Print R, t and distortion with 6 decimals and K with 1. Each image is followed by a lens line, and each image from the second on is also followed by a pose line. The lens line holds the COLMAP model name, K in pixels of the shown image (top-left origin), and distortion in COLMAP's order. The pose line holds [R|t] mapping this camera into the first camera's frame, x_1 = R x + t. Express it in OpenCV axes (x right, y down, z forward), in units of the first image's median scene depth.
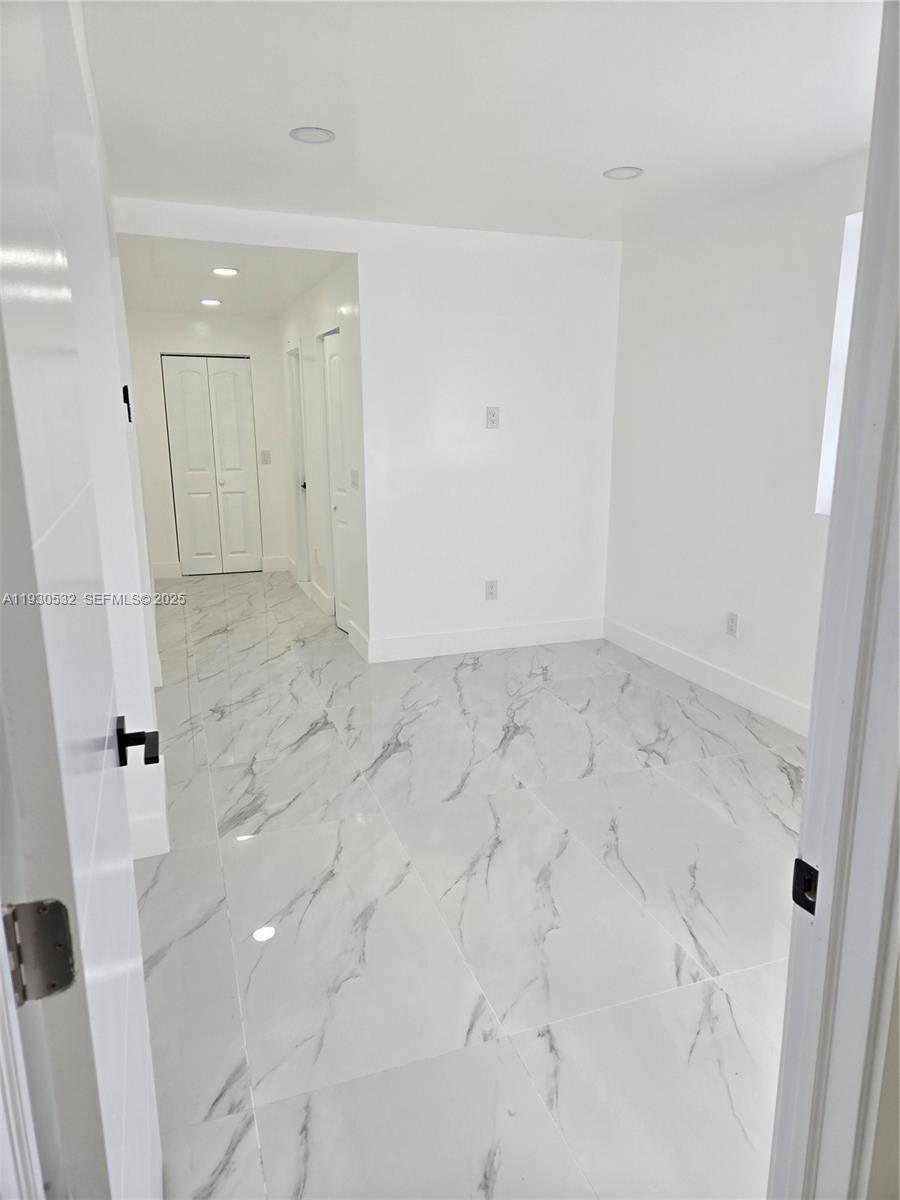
lens RADIAL K [[800.3, 0, 465.2], [0, 800.3, 601.0], [0, 0, 1]] dist [0.080874, -0.068072]
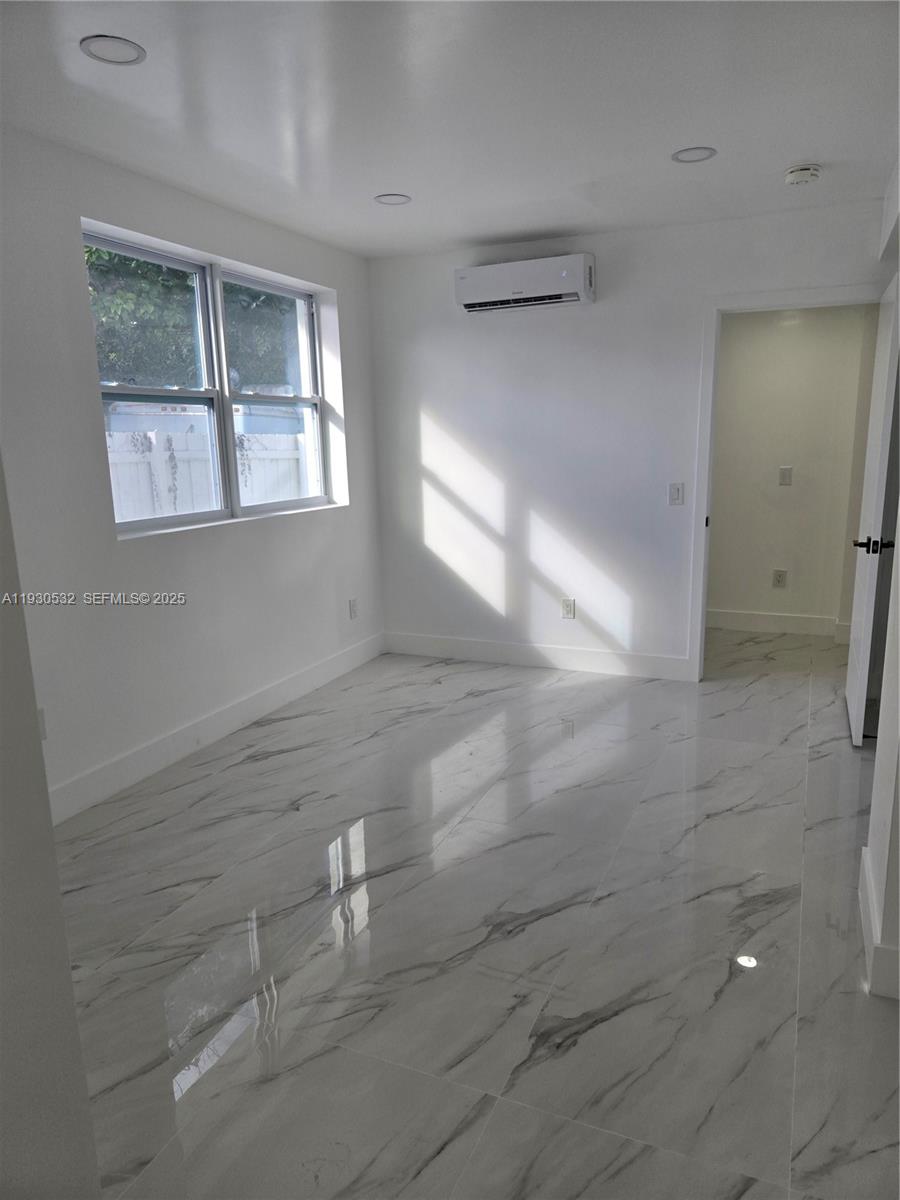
lens RADIAL K [[800.3, 0, 465.2], [0, 800.3, 601.0], [0, 0, 1]] dist [0.080874, -0.068072]
pose [[-0.723824, -0.126111, 0.678362, -0.502149], [0.170609, 0.919914, 0.353060, -0.316061], [-0.668559, 0.371288, -0.644340, 1.417797]]
